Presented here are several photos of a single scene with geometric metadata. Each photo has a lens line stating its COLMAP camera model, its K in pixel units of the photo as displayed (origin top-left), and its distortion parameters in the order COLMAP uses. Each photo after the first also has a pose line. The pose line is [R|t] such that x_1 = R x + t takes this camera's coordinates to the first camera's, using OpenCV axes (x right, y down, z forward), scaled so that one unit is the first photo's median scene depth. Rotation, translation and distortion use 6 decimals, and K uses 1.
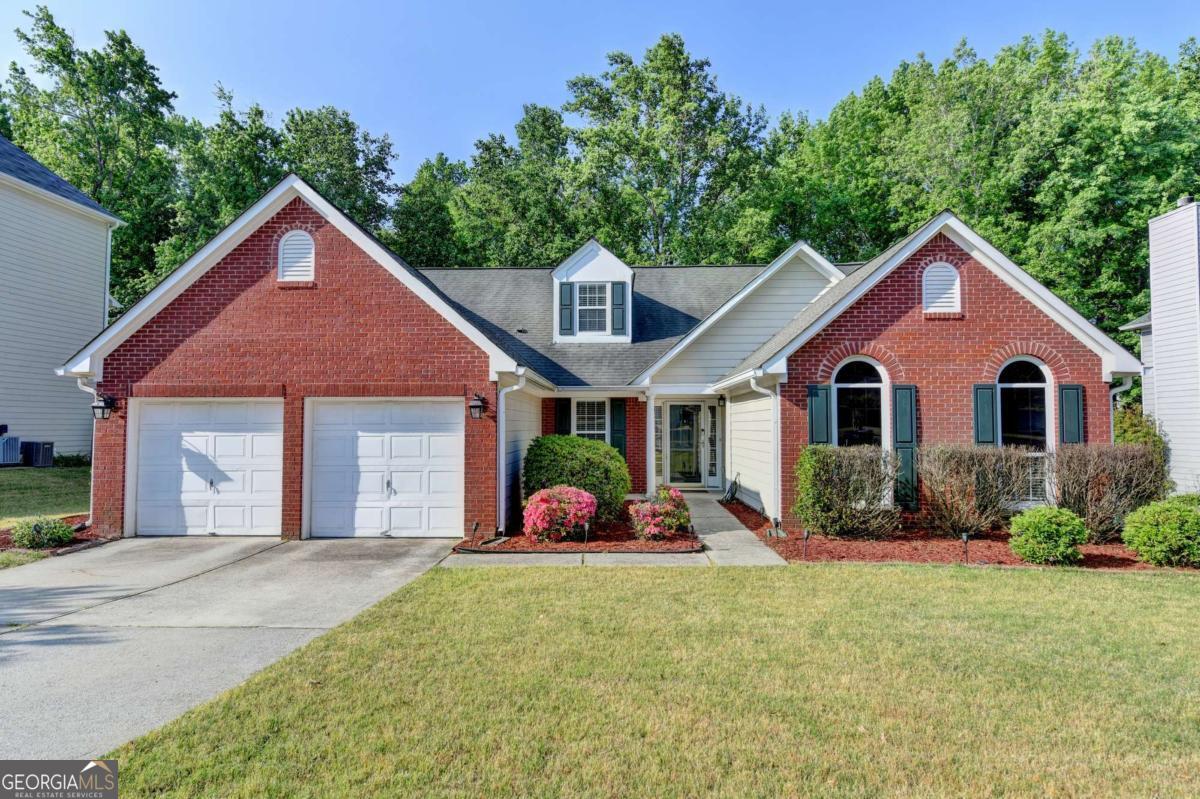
lens RADIAL K [[650.0, 0, 600.0], [0, 650.0, 399.5], [0, 0, 1]] dist [-0.002687, 0.000344]
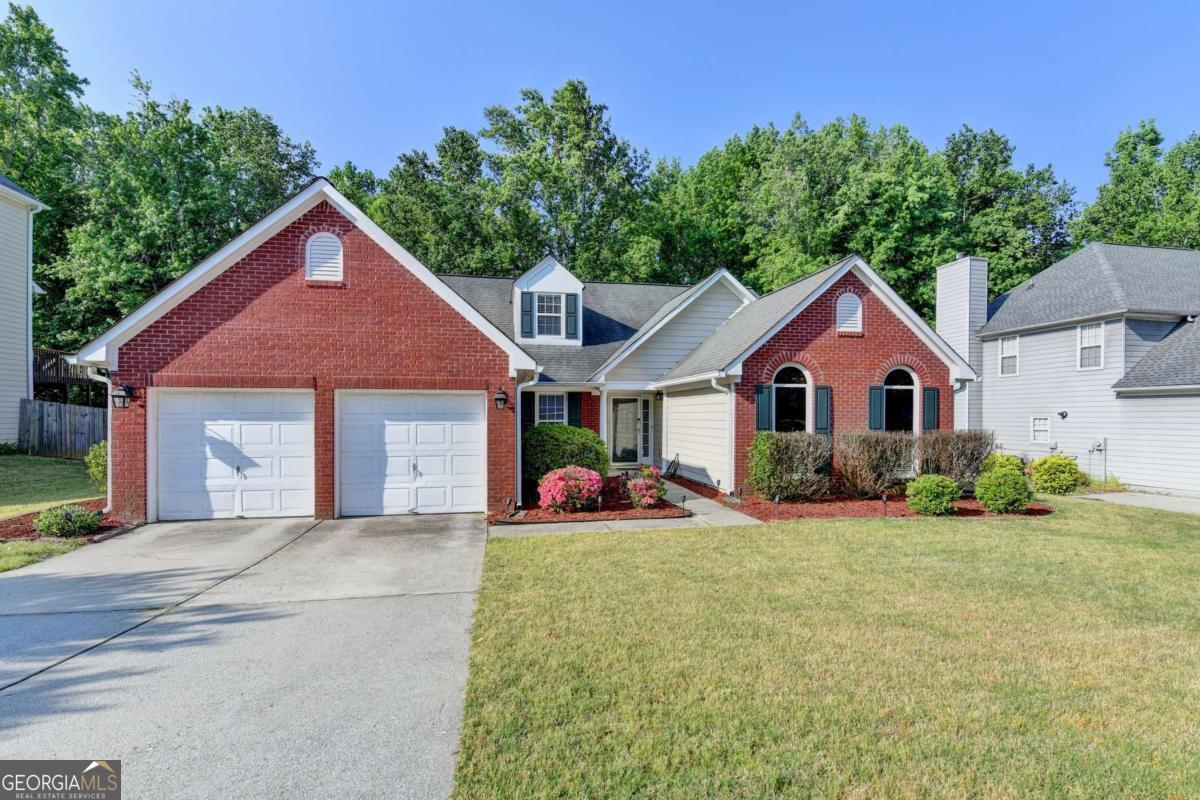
lens RADIAL K [[551.0, 0, 600.6], [0, 551.0, 418.6], [0, 0, 1]] dist [-0.009848, -0.001409]
pose [[0.976060, 0.001891, 0.217491, -0.213253], [-0.012124, 0.998880, 0.045725, -0.001213], [-0.217161, -0.047267, 0.974991, 0.006181]]
